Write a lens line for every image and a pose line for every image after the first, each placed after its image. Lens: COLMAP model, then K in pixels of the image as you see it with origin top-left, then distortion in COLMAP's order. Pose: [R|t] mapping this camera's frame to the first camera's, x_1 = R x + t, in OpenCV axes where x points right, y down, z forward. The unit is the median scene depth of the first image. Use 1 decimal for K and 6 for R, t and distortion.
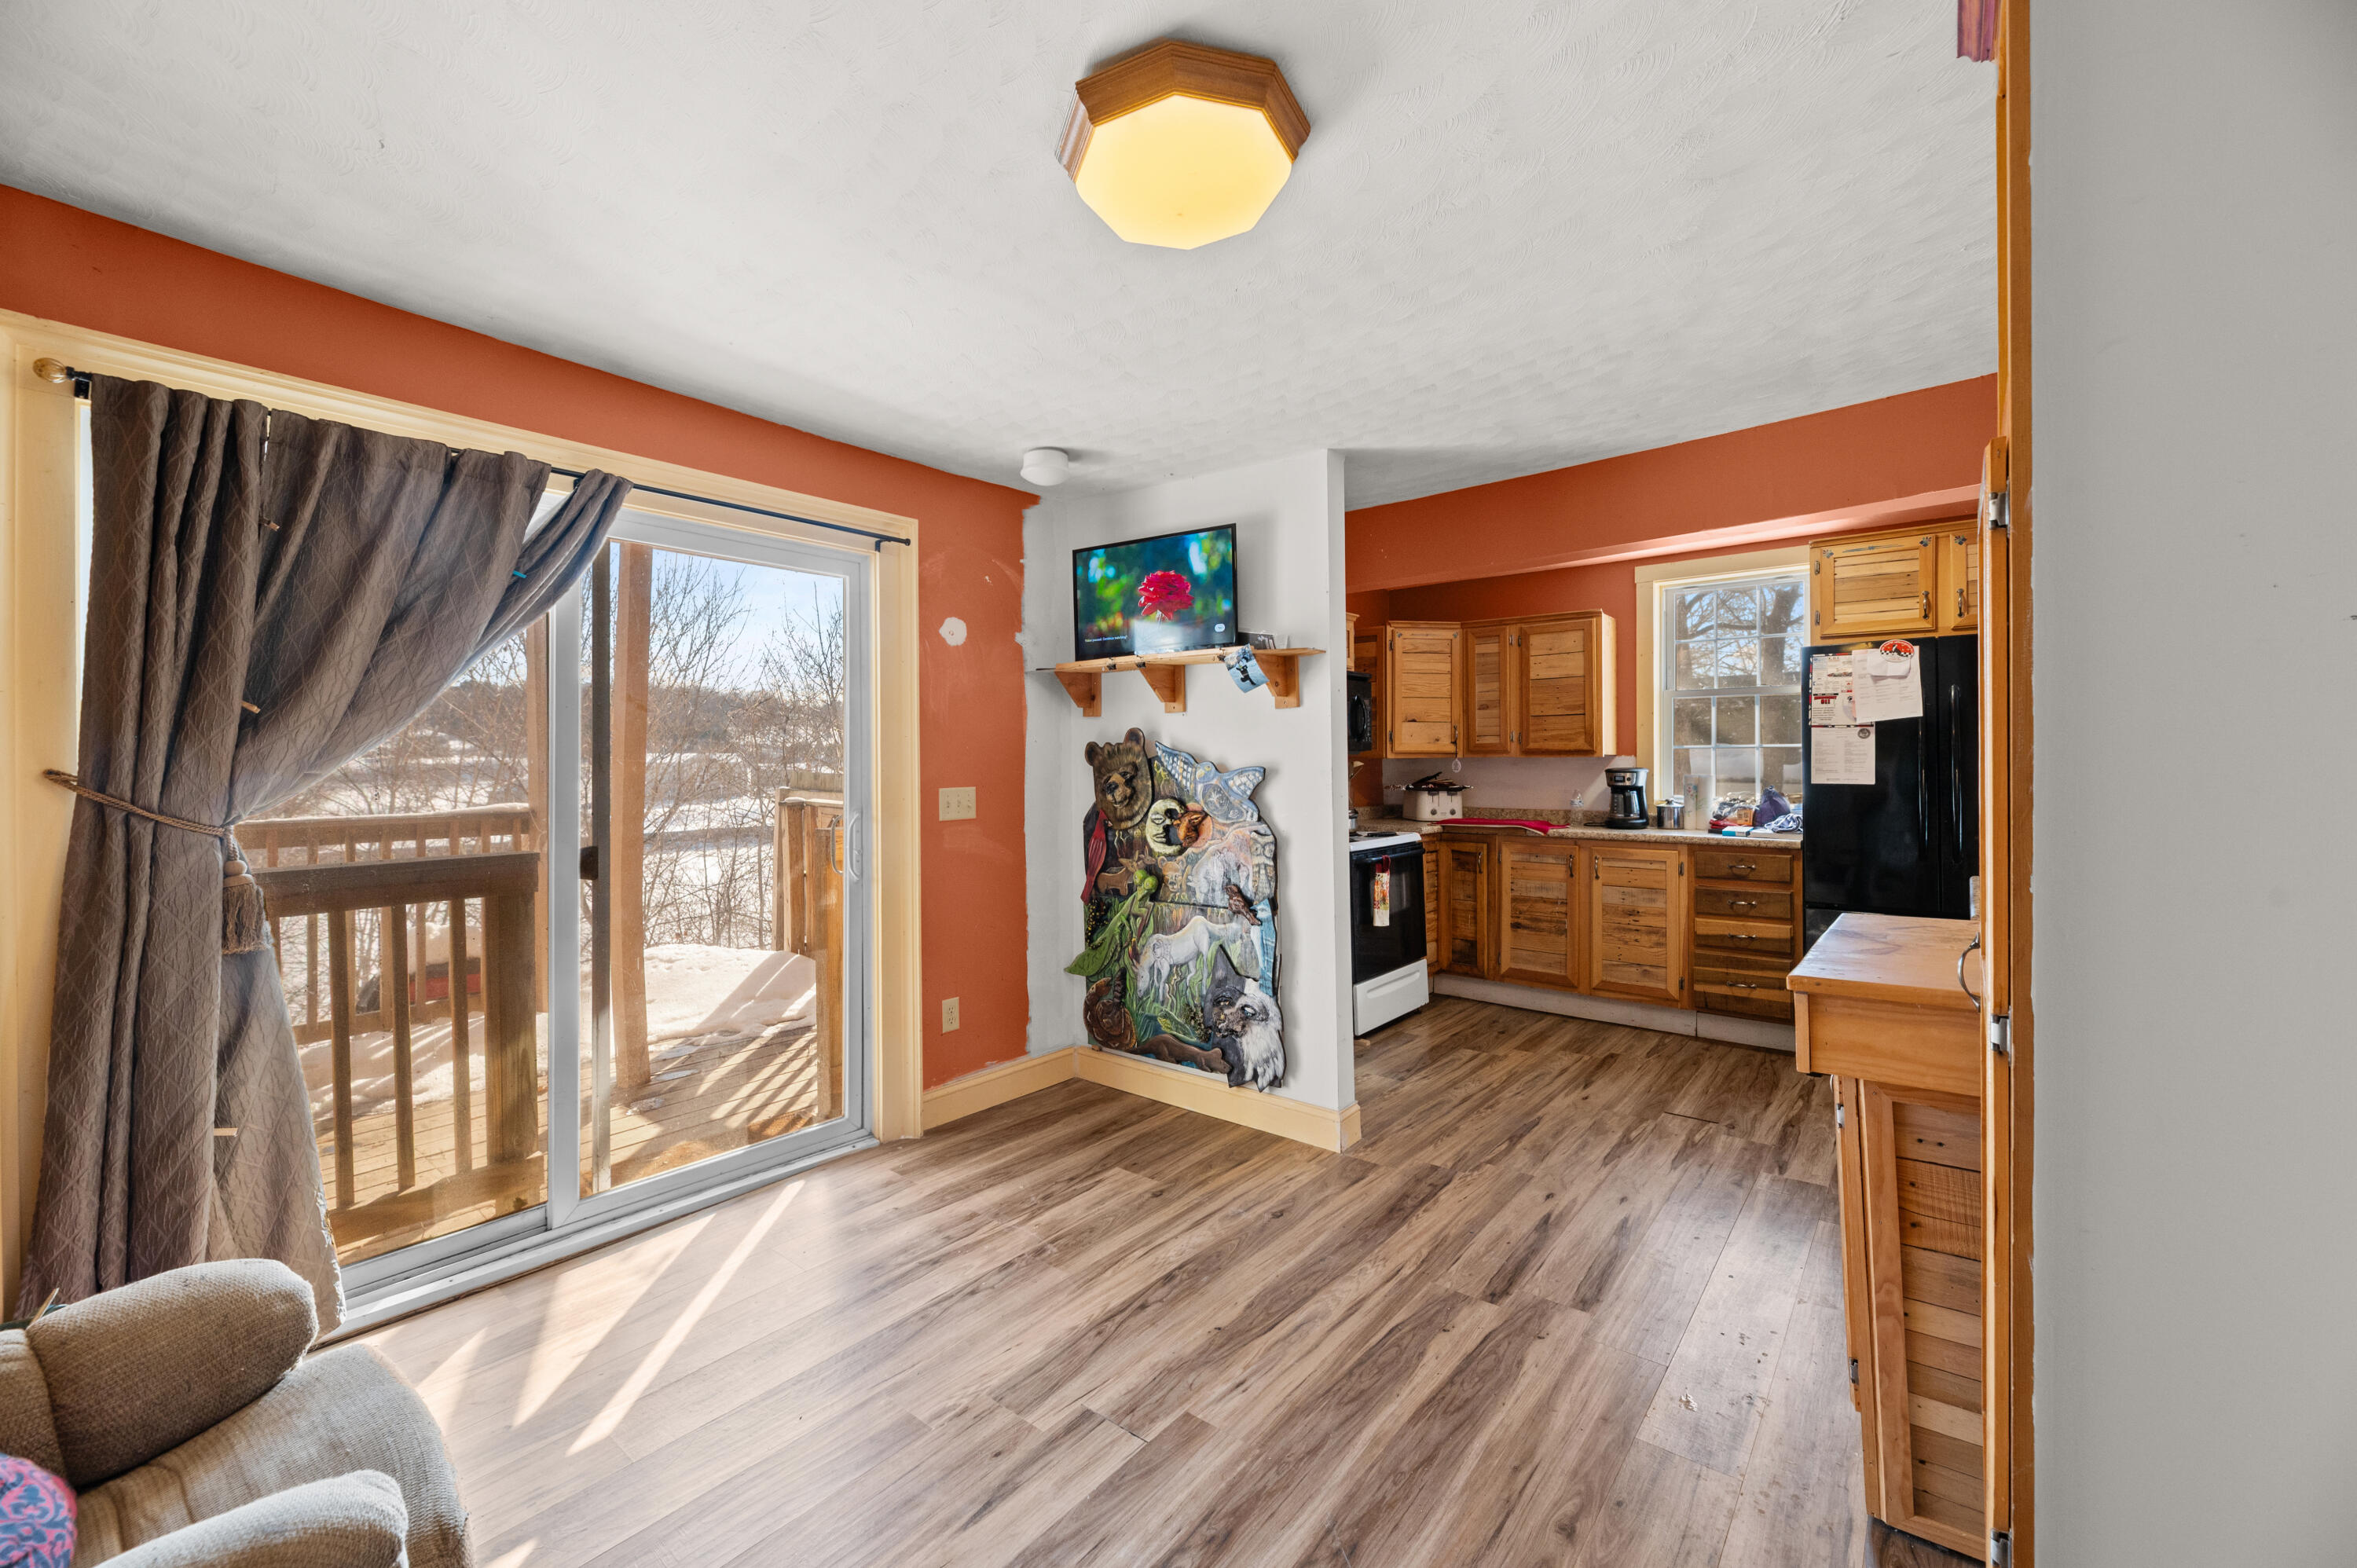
lens RADIAL K [[973.5, 0, 1172.5], [0, 973.5, 726.2], [0, 0, 1]] dist [-0.001336, -0.000018]
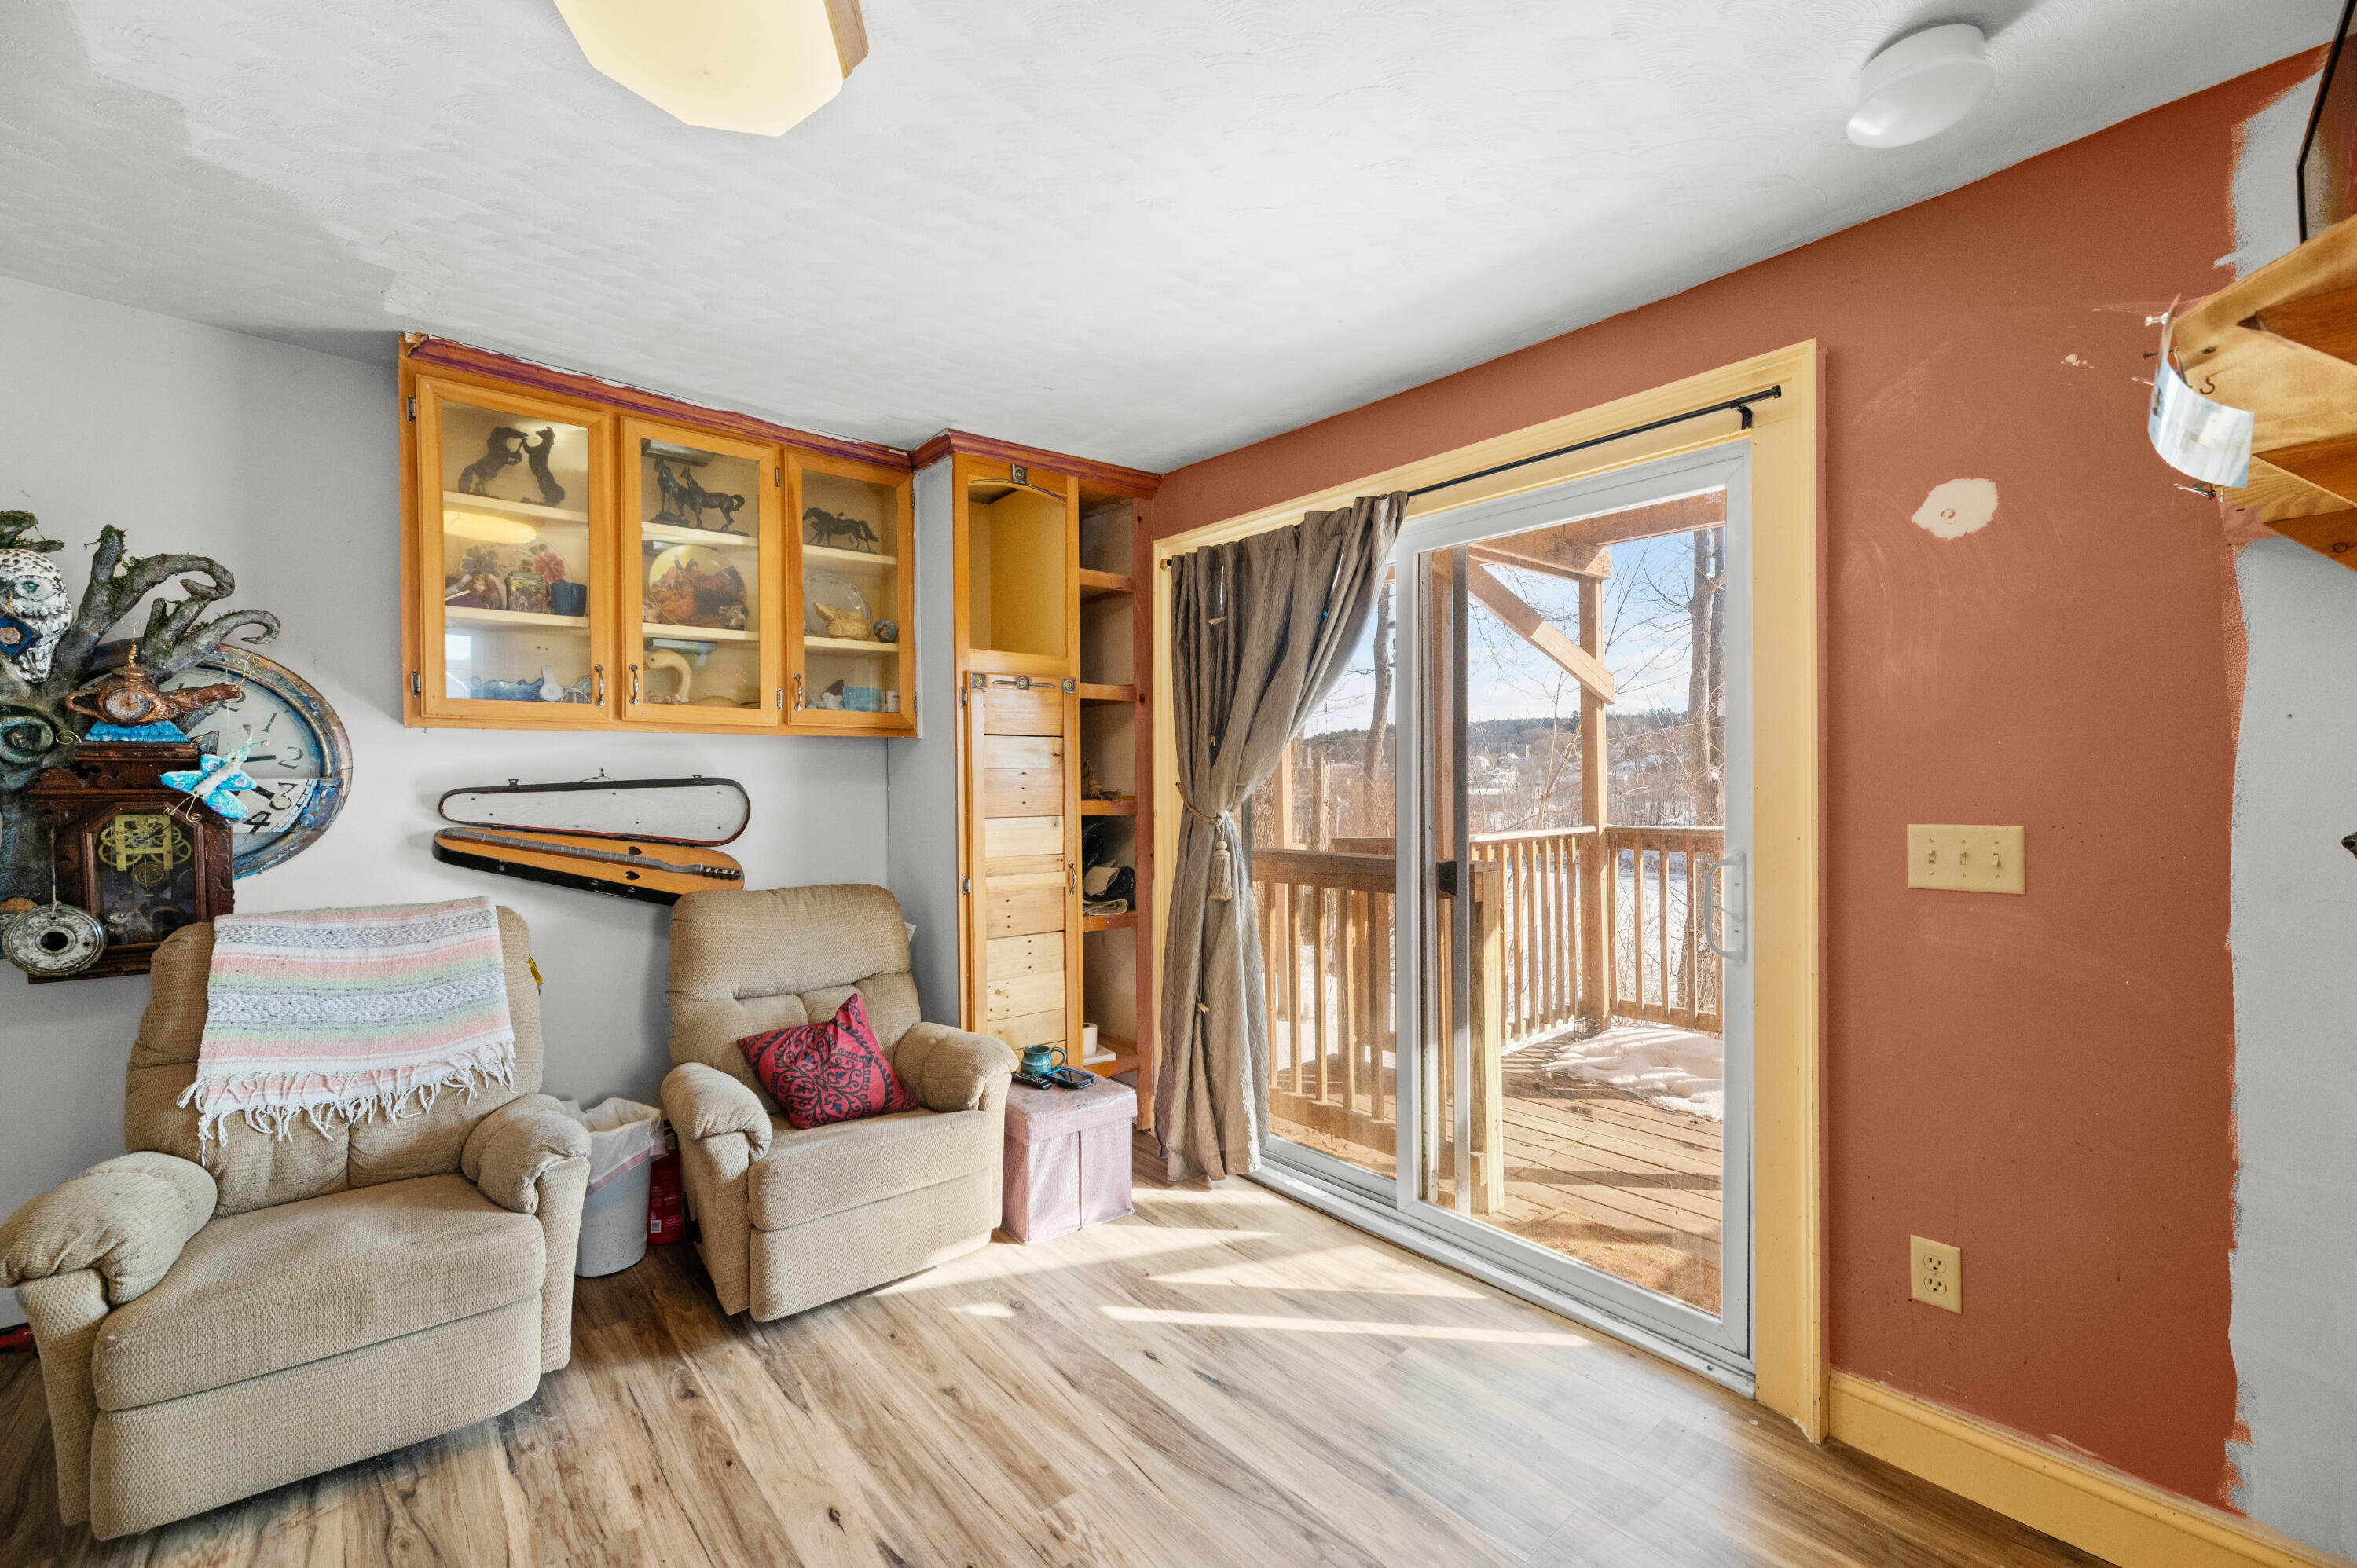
lens RADIAL K [[975.0, 0, 1205.5], [0, 975.0, 776.3], [0, 0, 1]] dist [-0.000279, -0.000236]
pose [[-0.178931, -0.004397, -0.983852, 0.357835], [0.041373, 0.999072, -0.011989, 0.031005], [0.982991, -0.042850, -0.178583, 0.770590]]
